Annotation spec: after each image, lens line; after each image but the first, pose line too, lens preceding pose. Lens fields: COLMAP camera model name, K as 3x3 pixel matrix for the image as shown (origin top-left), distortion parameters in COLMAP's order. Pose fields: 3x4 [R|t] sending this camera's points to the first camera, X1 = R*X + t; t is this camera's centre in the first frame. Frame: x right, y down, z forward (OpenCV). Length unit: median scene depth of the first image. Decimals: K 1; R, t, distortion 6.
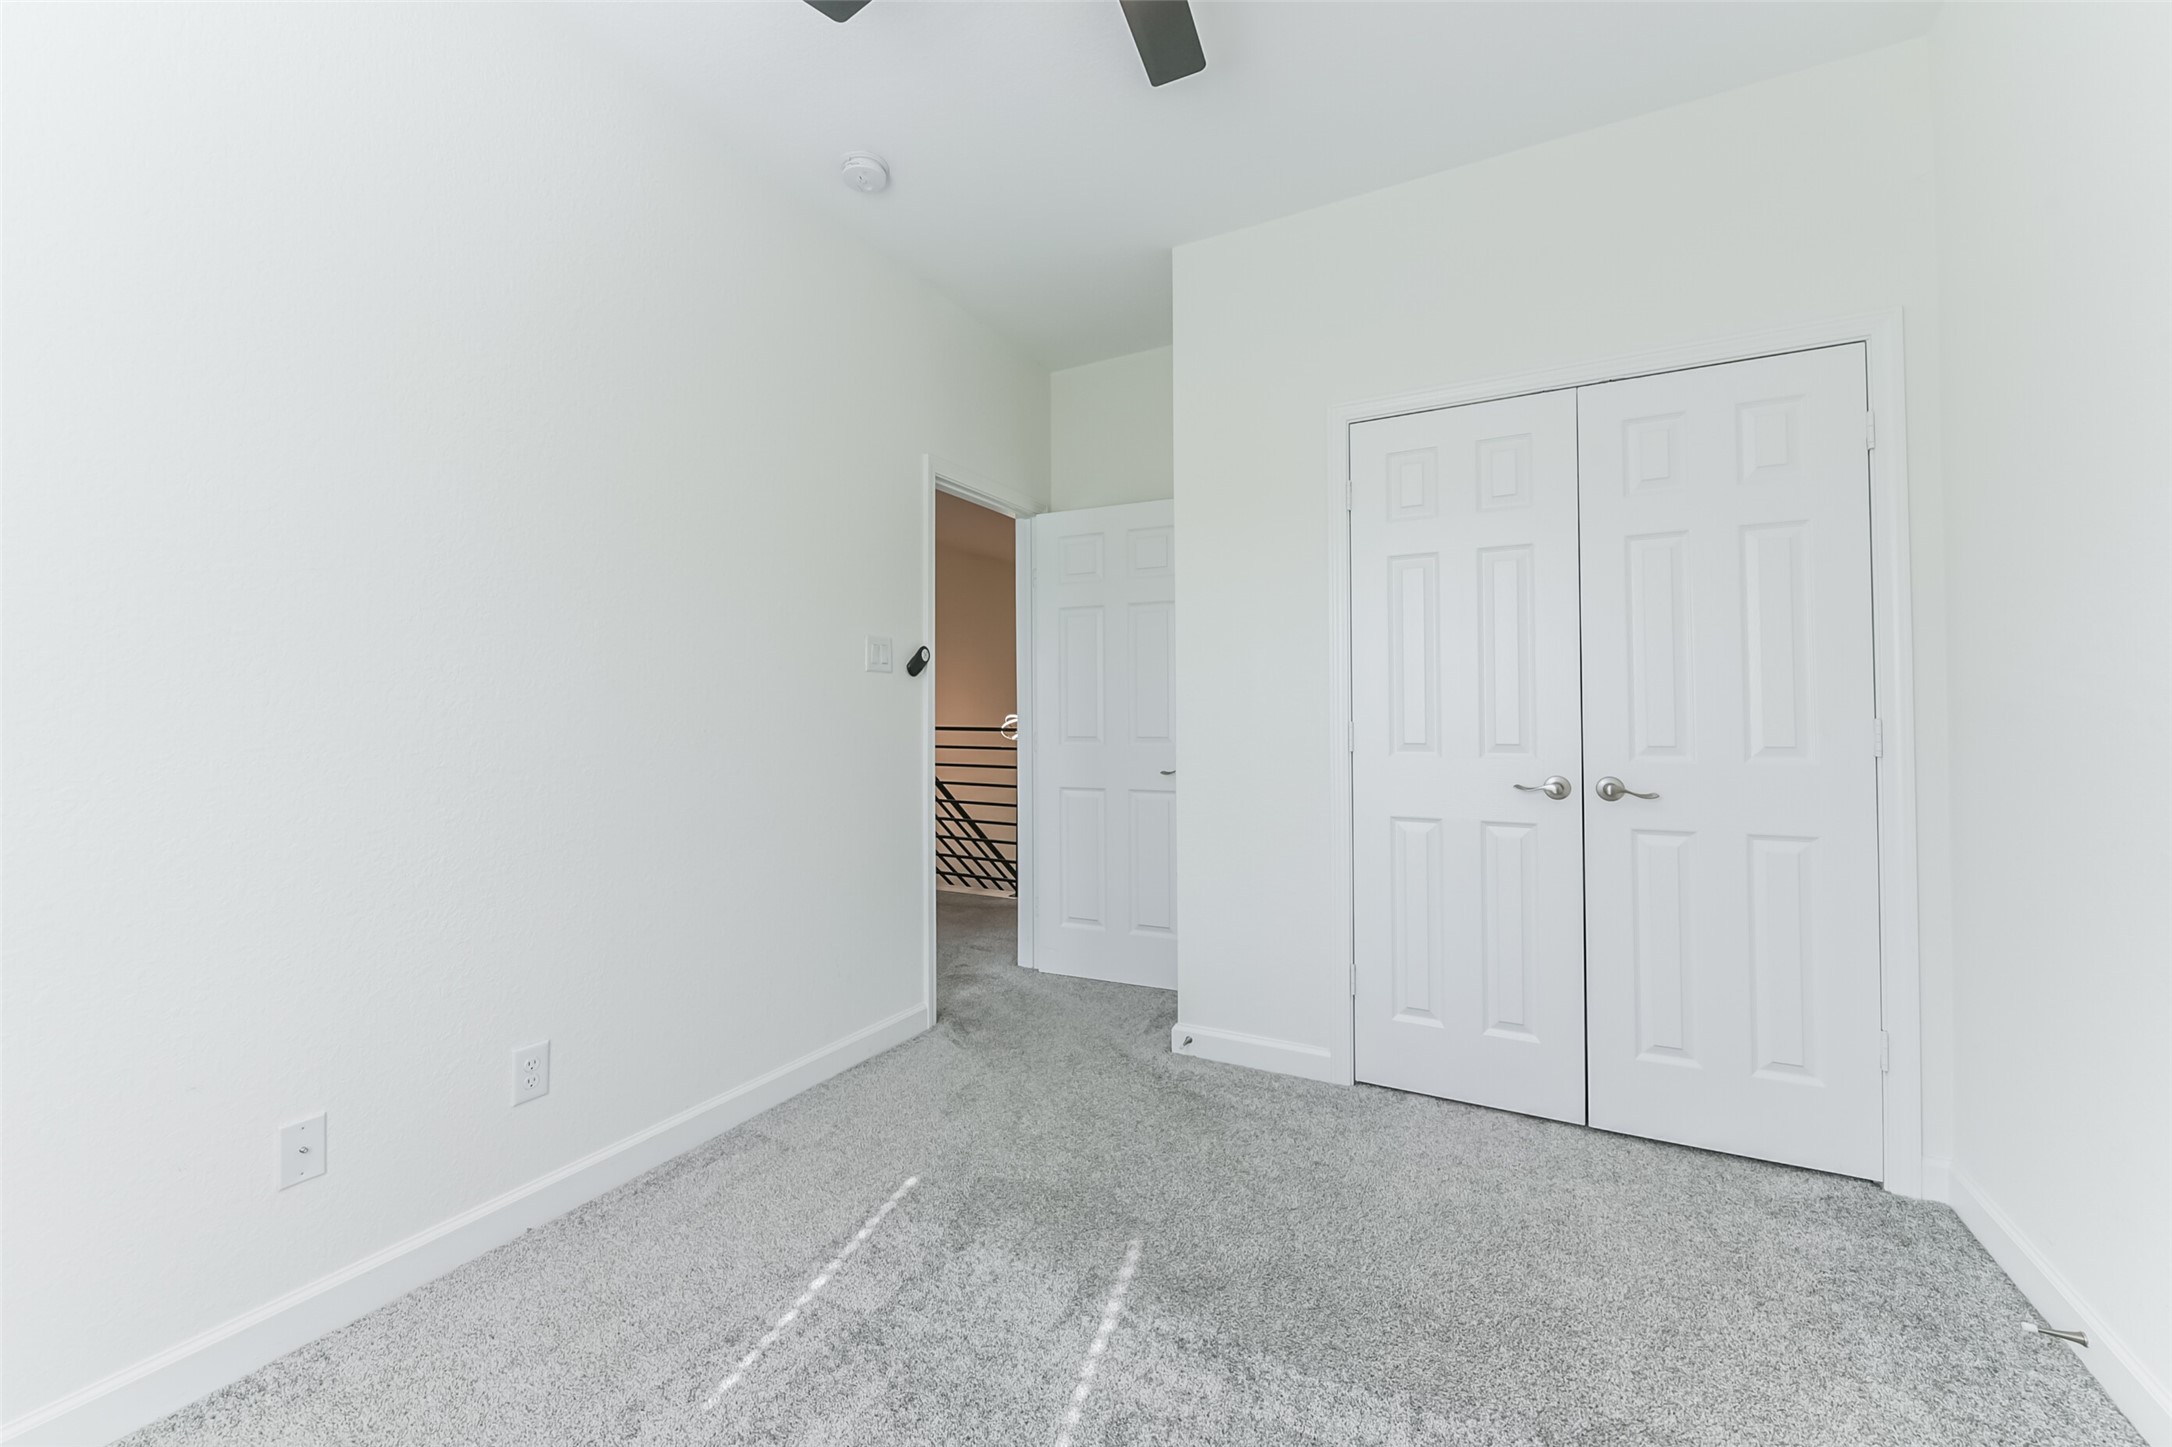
lens RADIAL K [[861.3, 0, 1074.0], [0, 861.3, 702.3], [0, 0, 1]] dist [-0.002814, -0.000770]
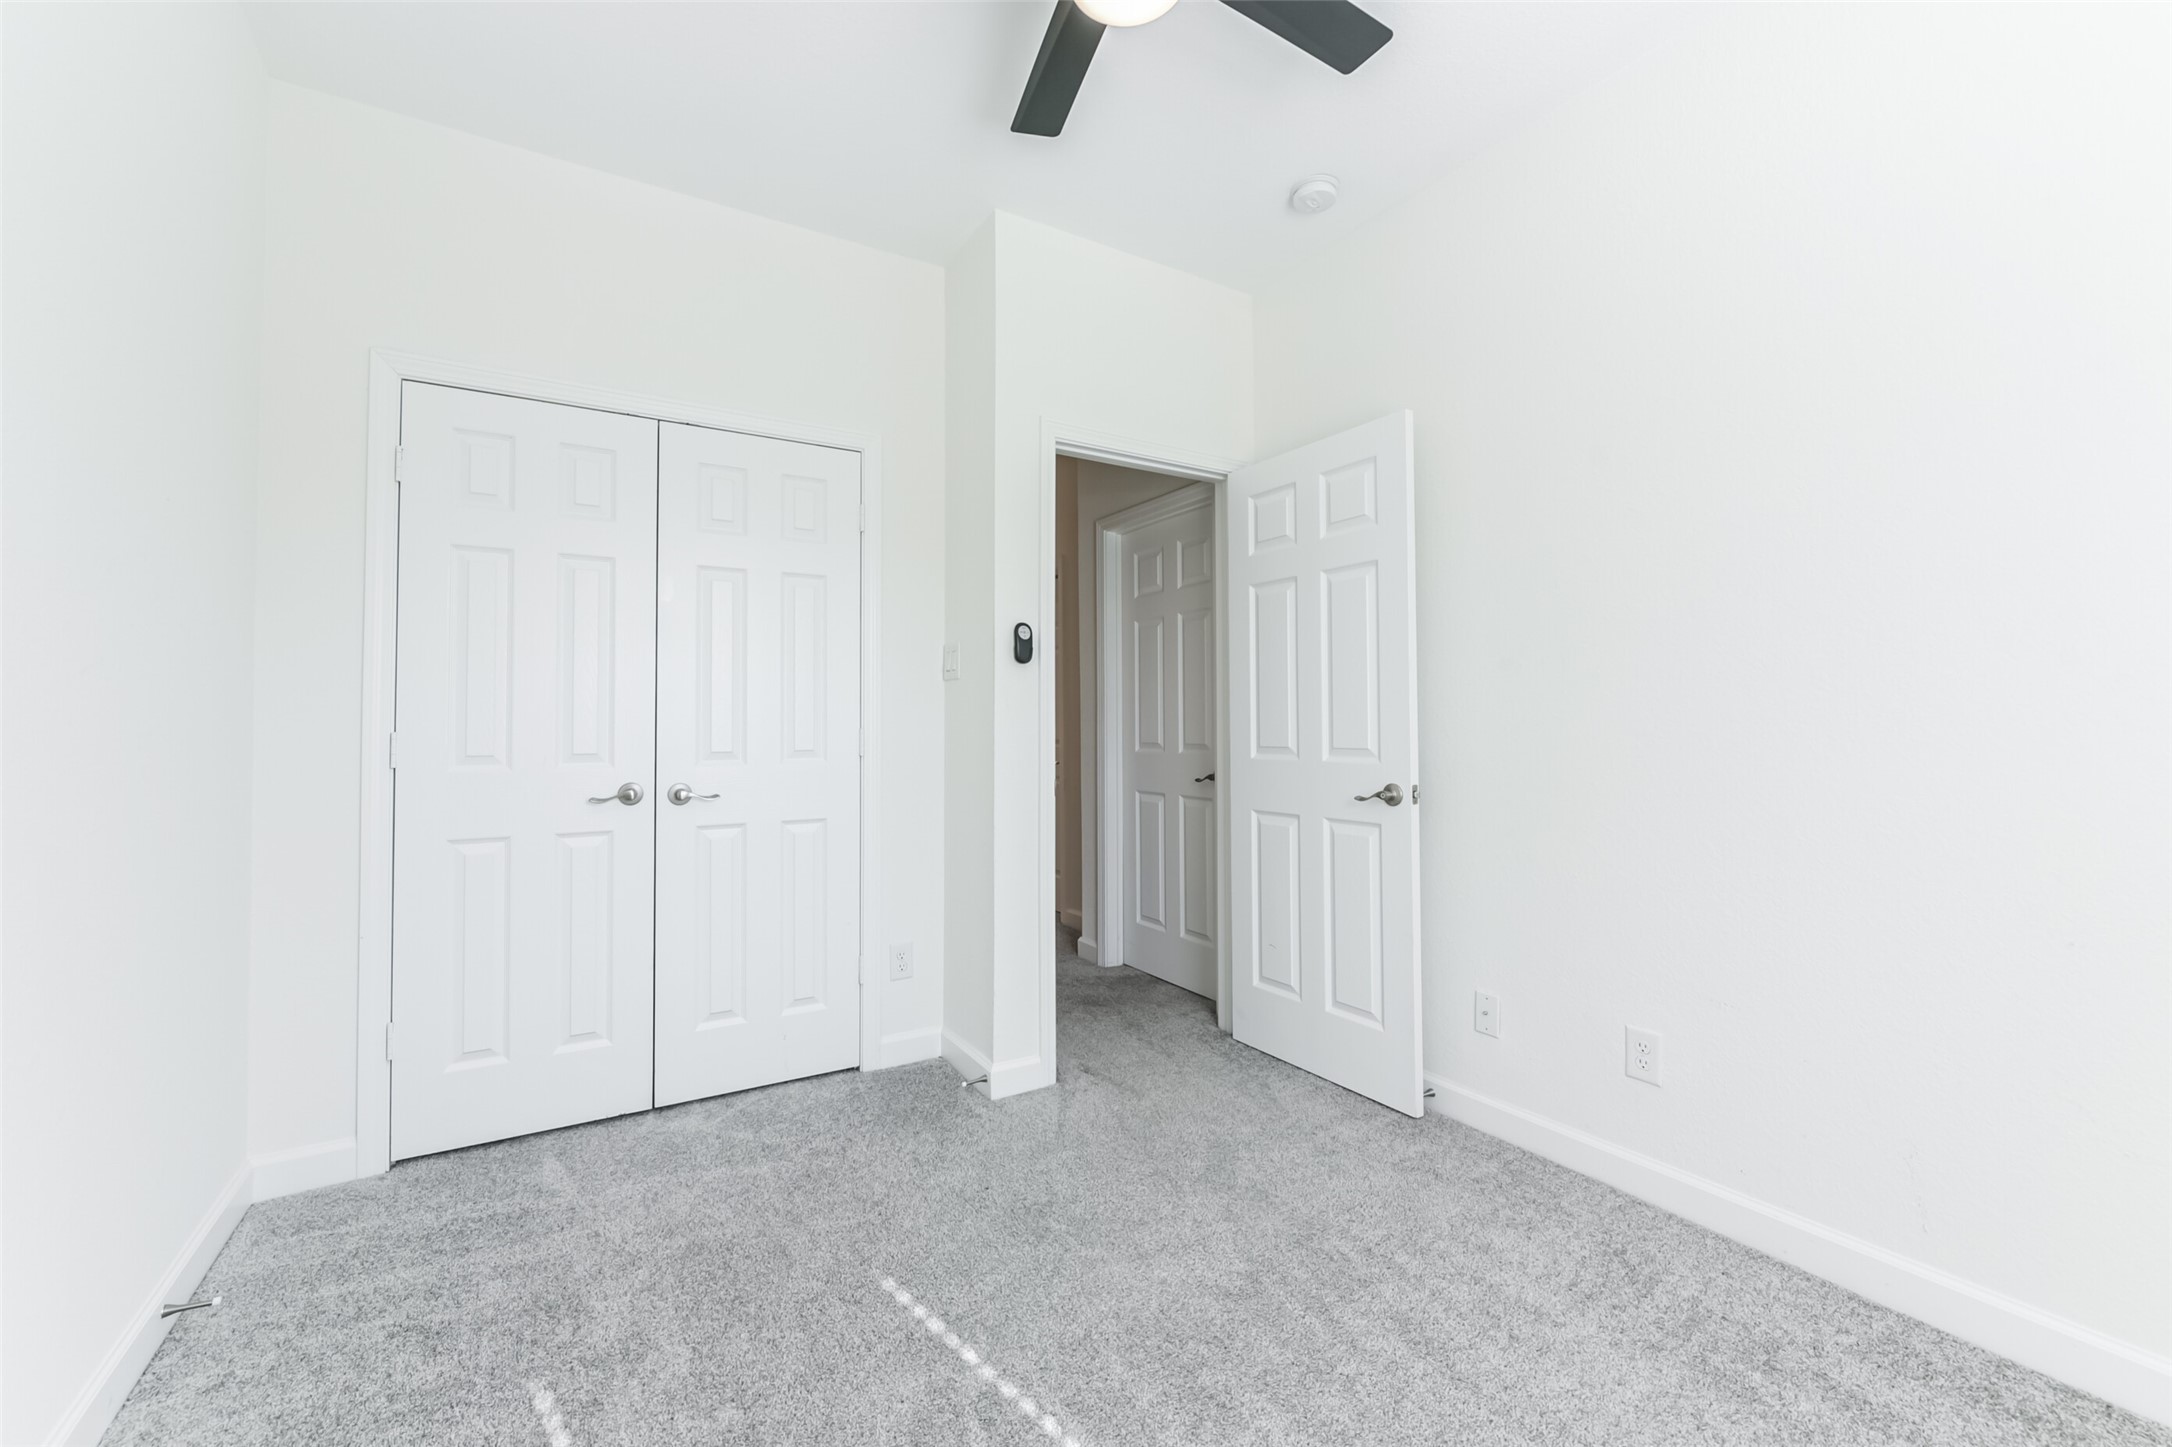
lens RADIAL K [[826.7, 0, 1085.0], [0, 826.7, 717.8], [0, 0, 1]] dist [-0.001655, -0.000183]
pose [[0.514192, 0.012896, 0.857578, -0.223862], [-0.016171, 0.999855, -0.005339, 0.005098], [-0.857522, -0.011122, 0.514326, 0.125550]]
